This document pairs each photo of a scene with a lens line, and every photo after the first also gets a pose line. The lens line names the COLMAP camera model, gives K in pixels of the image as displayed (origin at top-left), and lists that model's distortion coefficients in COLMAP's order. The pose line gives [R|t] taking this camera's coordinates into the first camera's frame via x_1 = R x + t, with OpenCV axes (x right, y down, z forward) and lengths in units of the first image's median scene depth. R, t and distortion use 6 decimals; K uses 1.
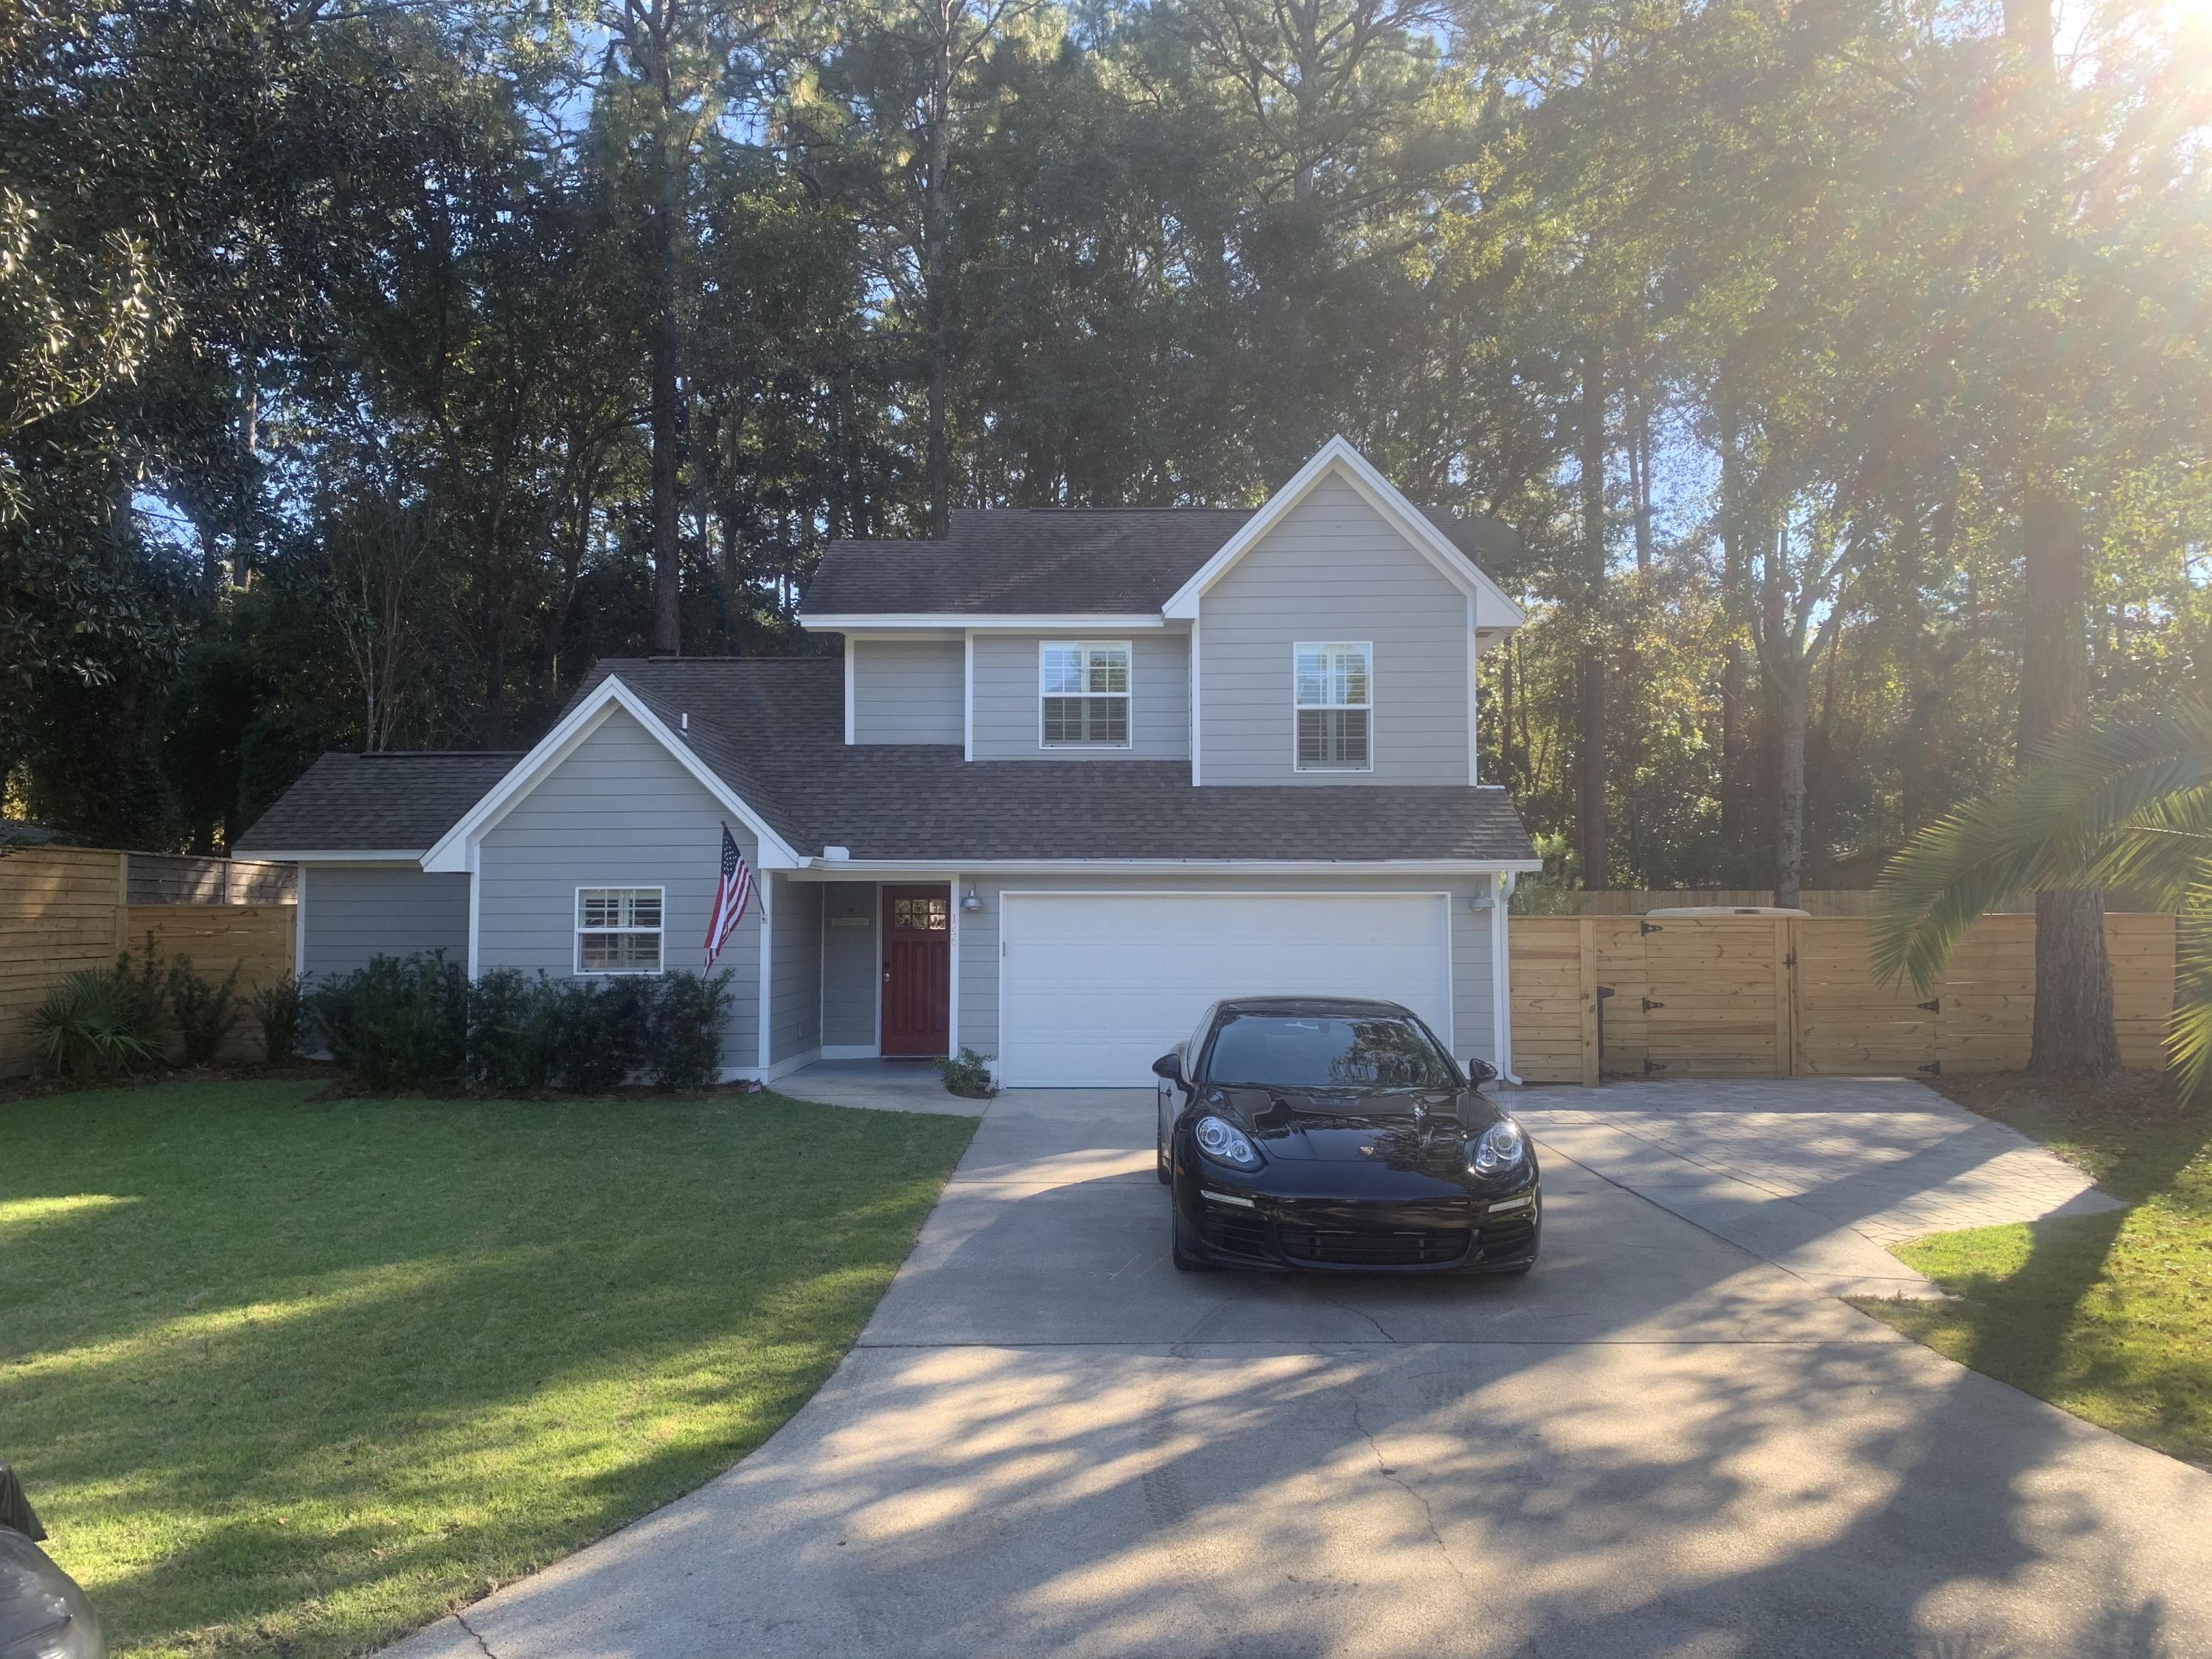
lens RADIAL K [[1685.0, 0, 1105.6], [0, 1685.0, 828.9], [0, 0, 1]] dist [0.038092, -0.039189]
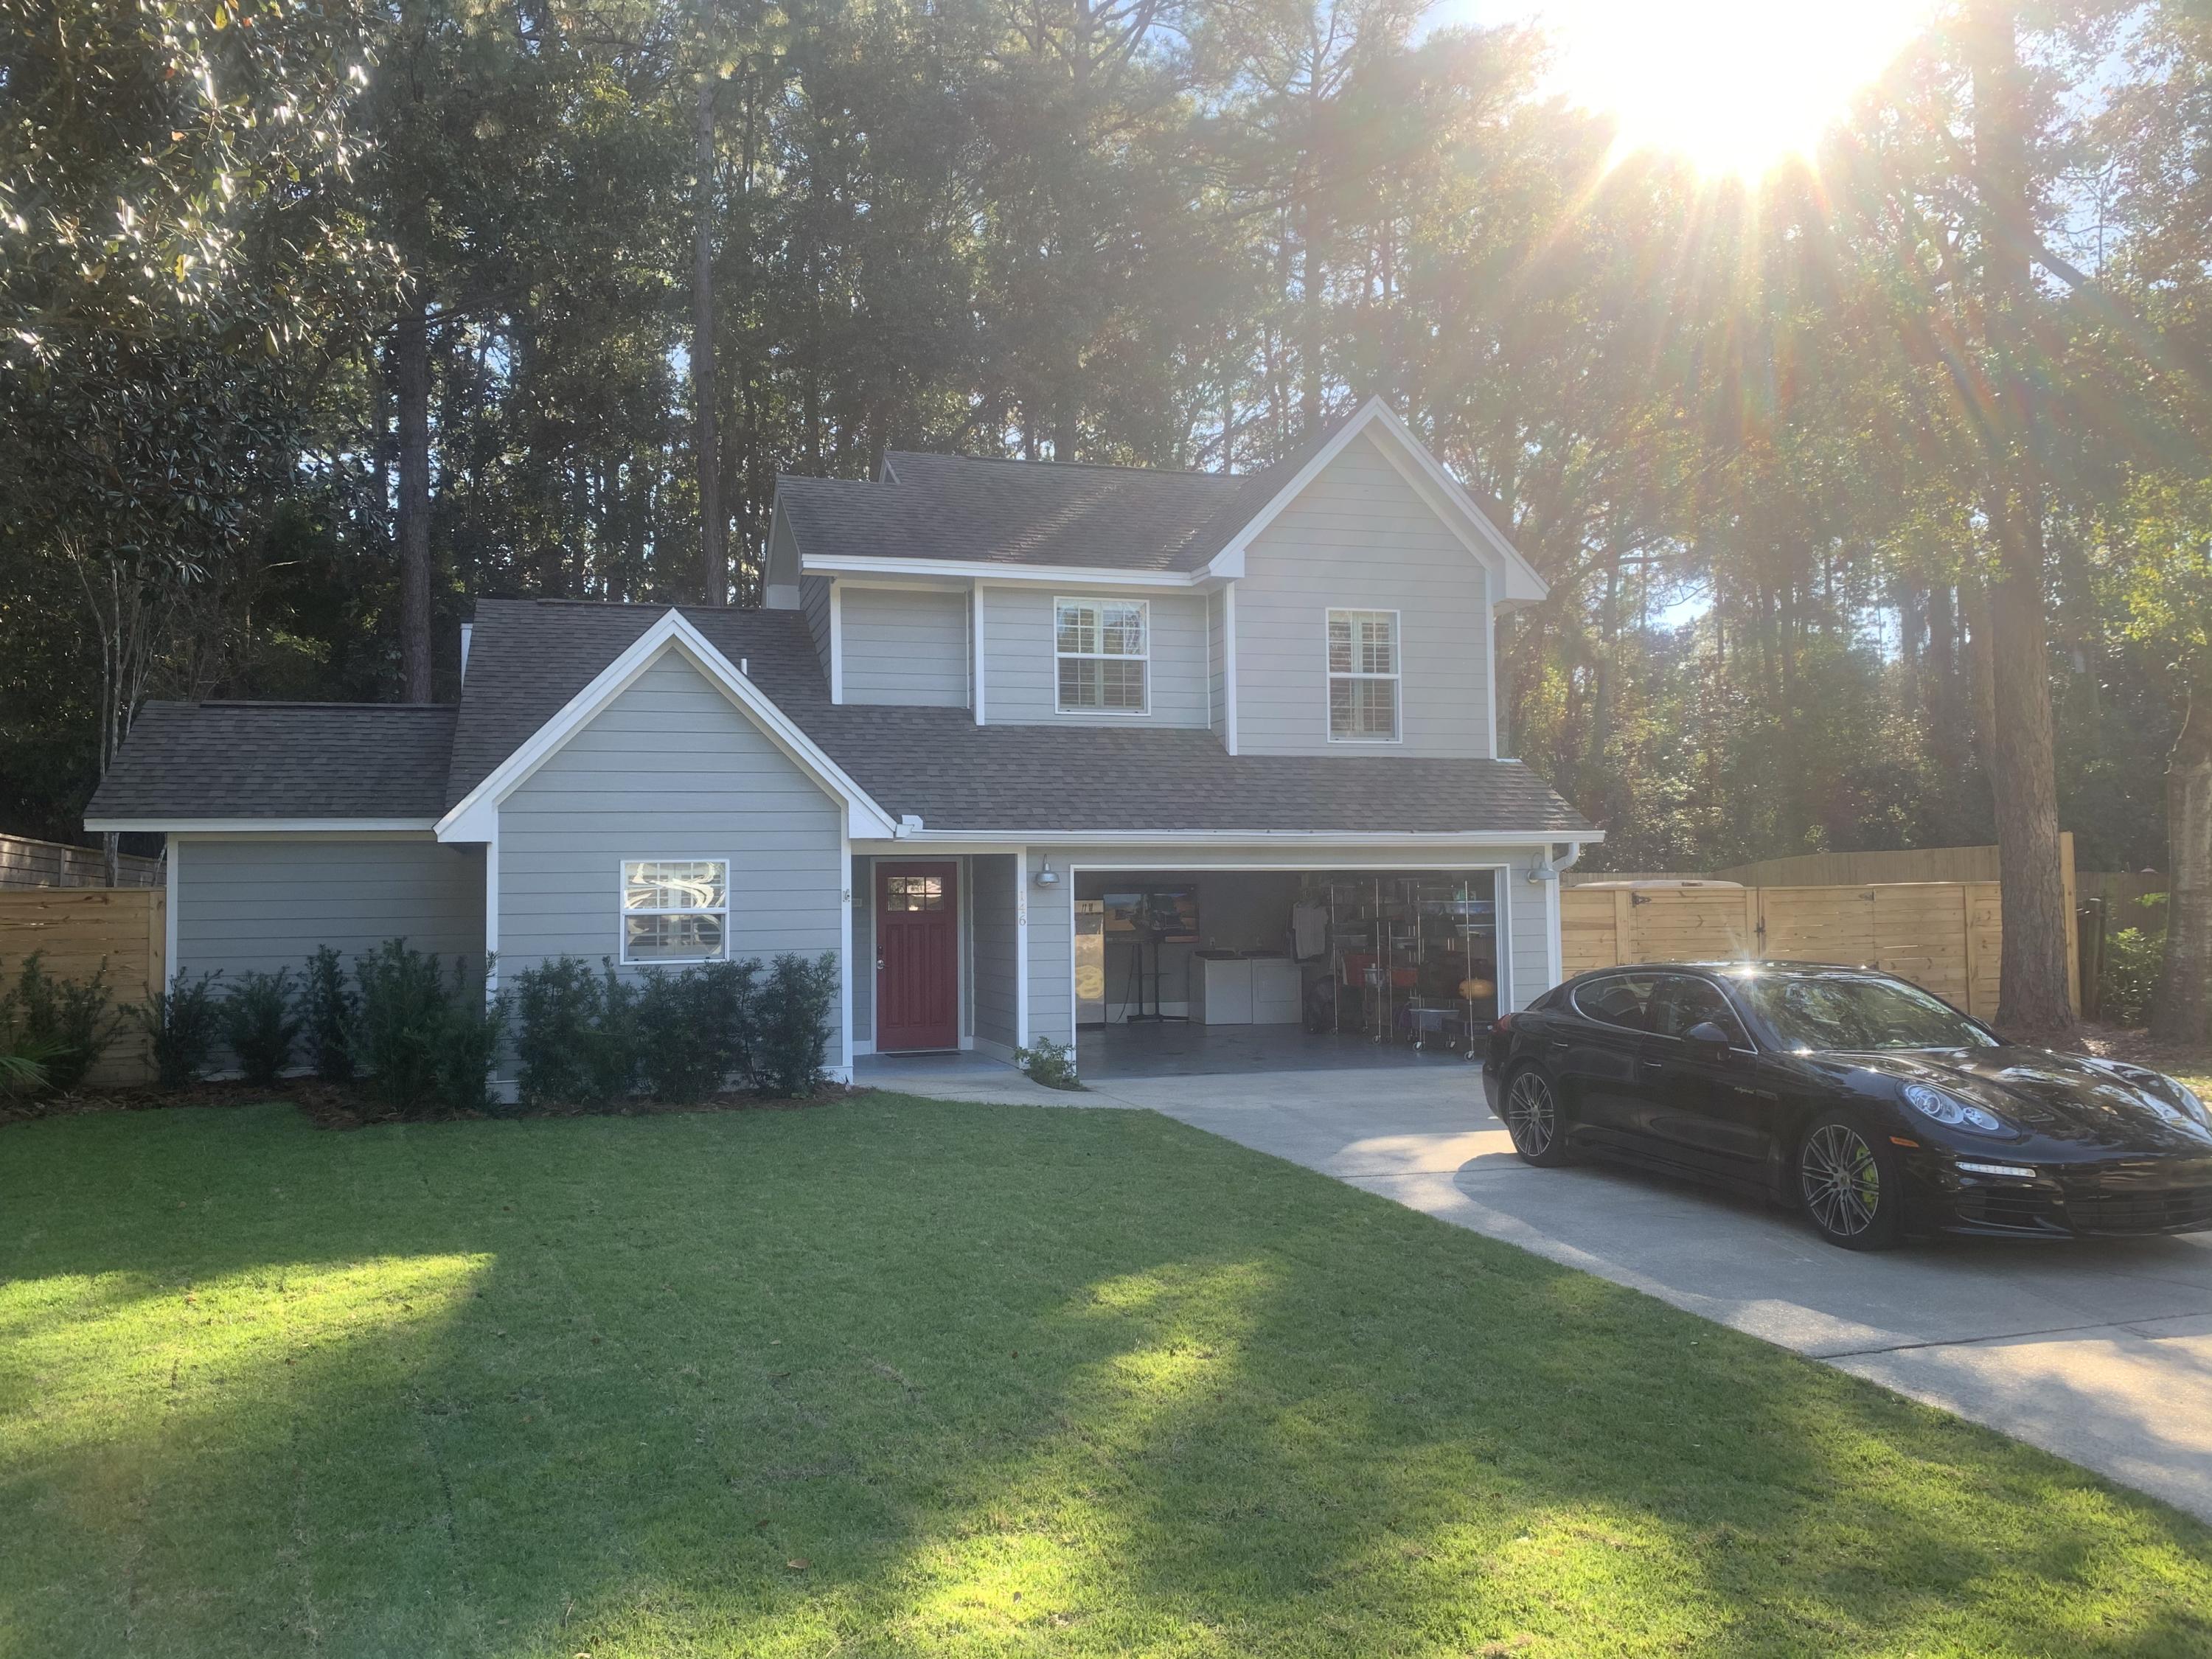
lens RADIAL K [[1685.0, 0, 1085.6], [0, 1685.0, 827.2], [0, 0, 1]] dist [0.038092, -0.039189]
pose [[0.956302, 0.002169, 0.292372, -0.306283], [-0.002479, 0.999997, 0.000689, 0.015061], [-0.292370, -0.001384, 0.956304, 0.115780]]
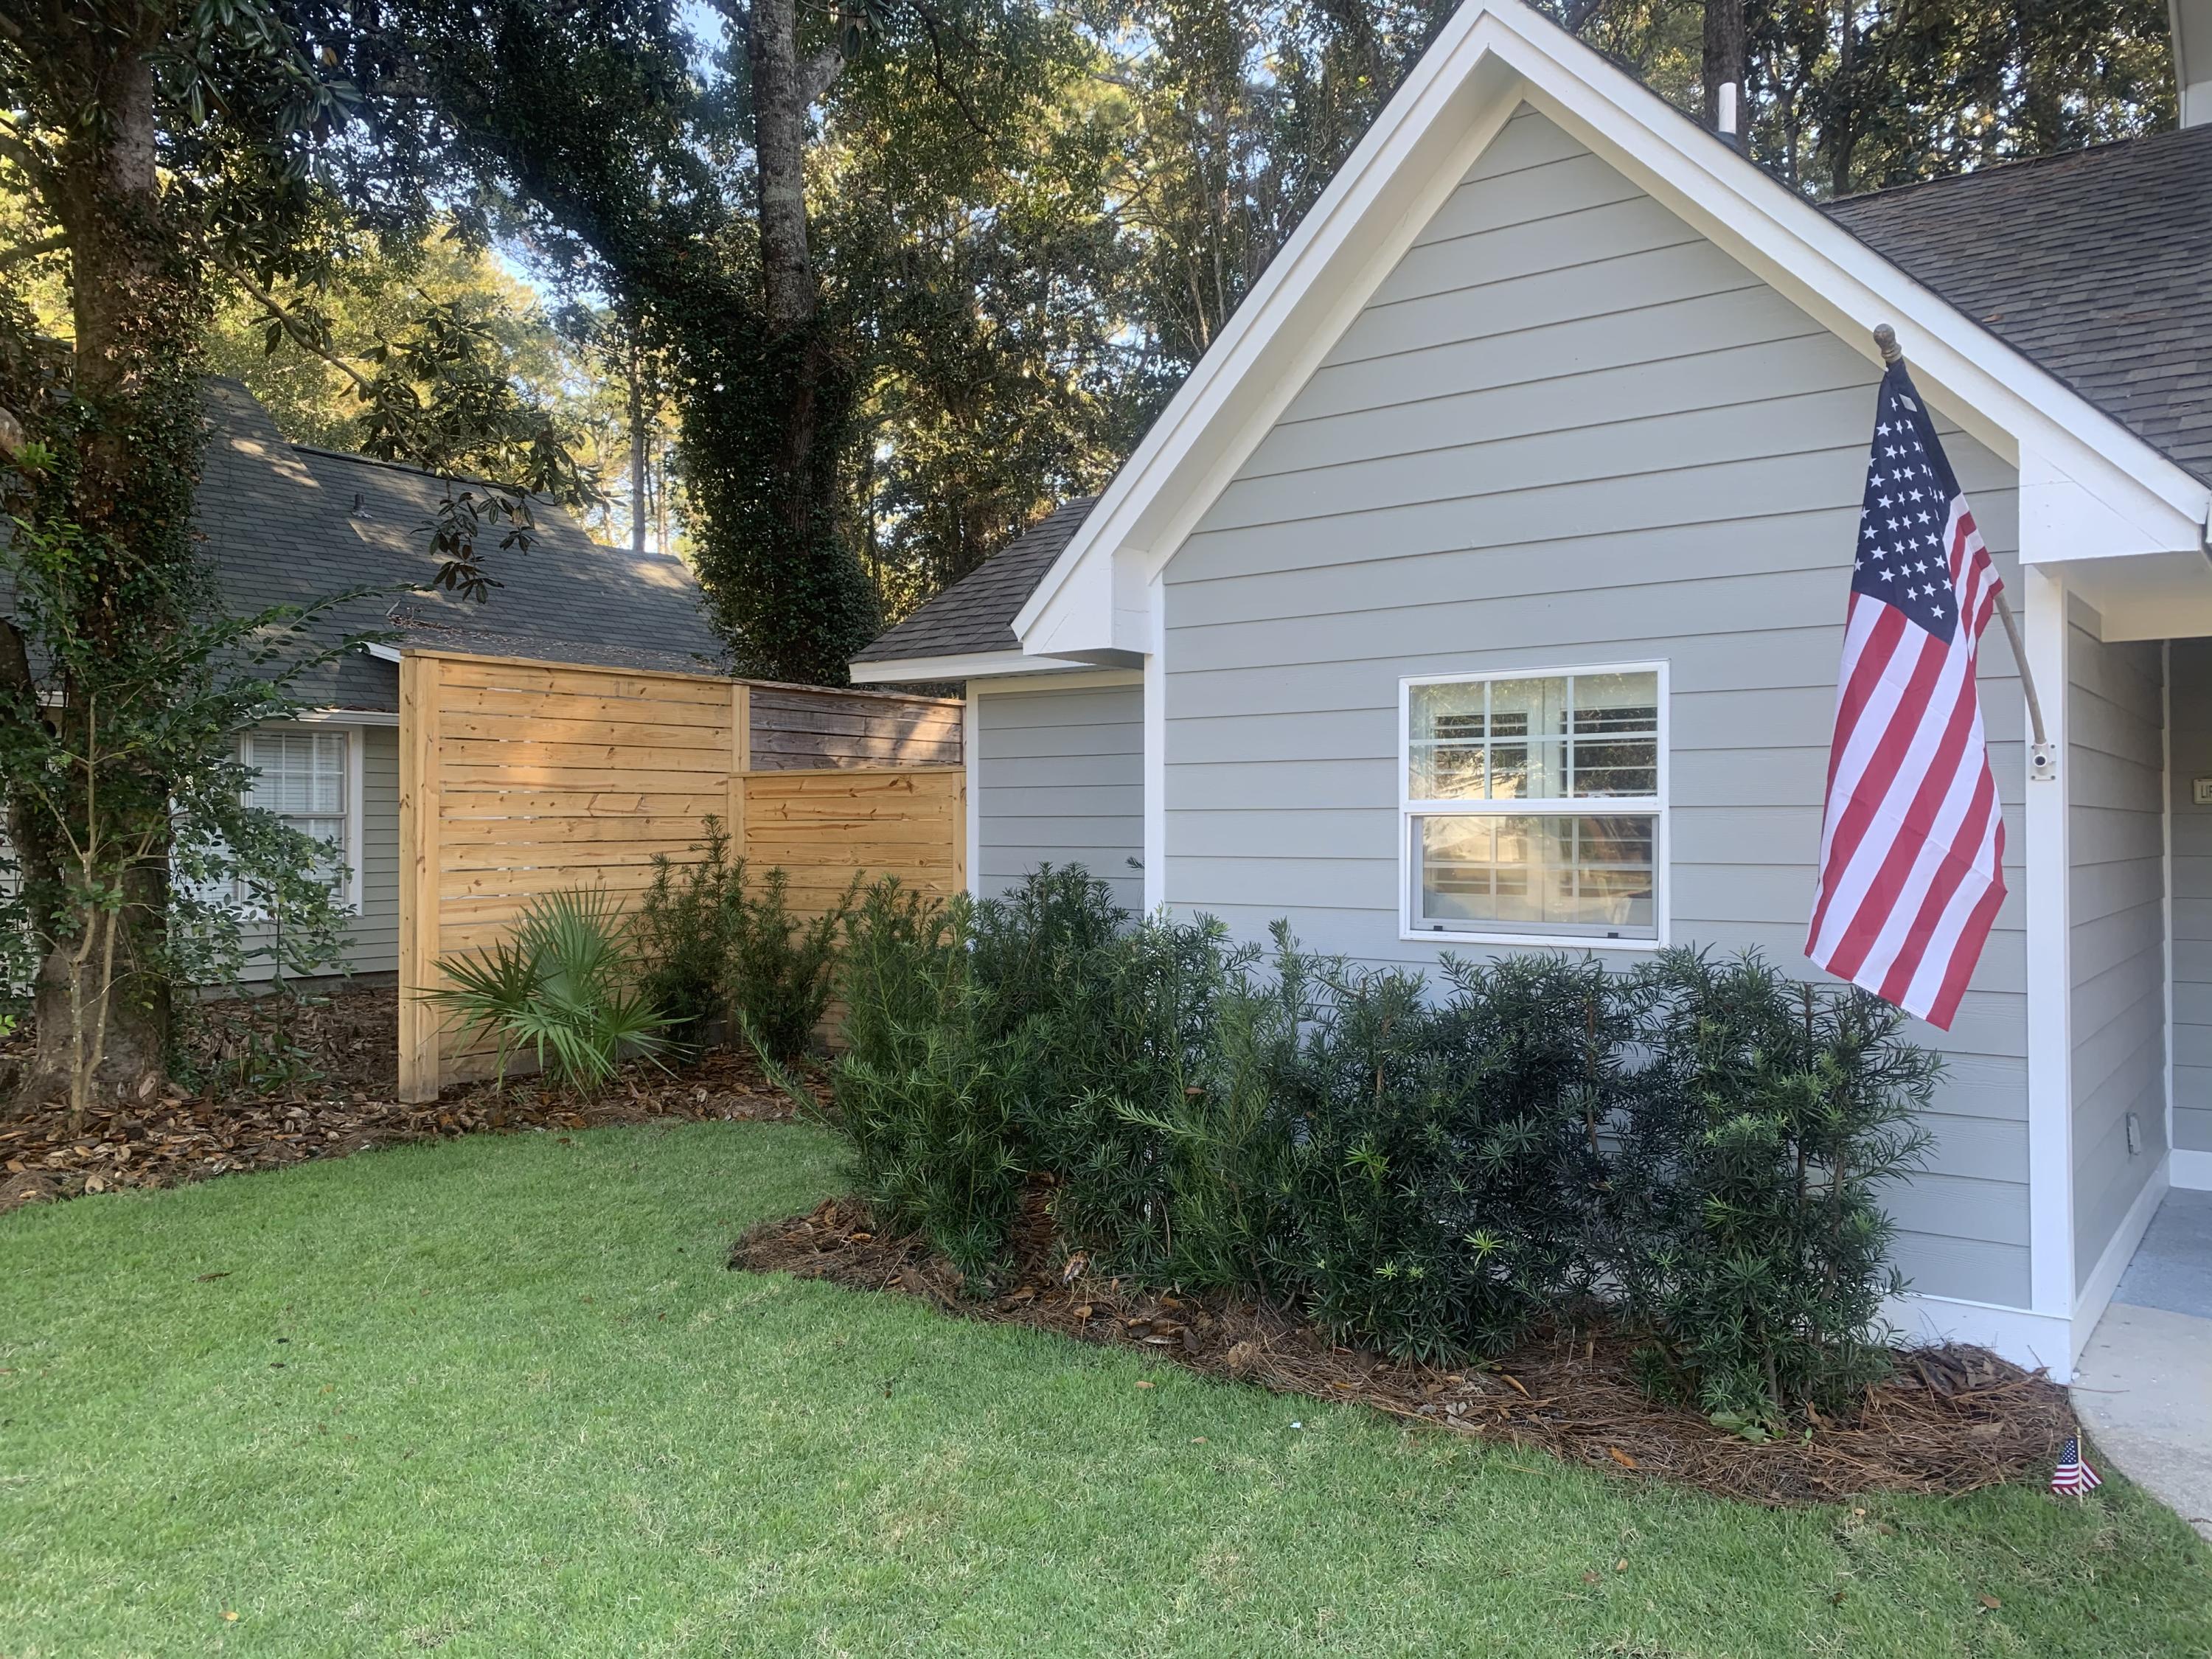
lens RADIAL K [[1685.0, 0, 1105.3], [0, 1685.0, 822.0], [0, 0, 1]] dist [0.038092, -0.039189]
pose [[0.814356, -0.001909, -0.580363, -0.150872], [0.033388, 0.998493, 0.043566, 0.041781], [0.579405, -0.054855, 0.813192, 0.626375]]
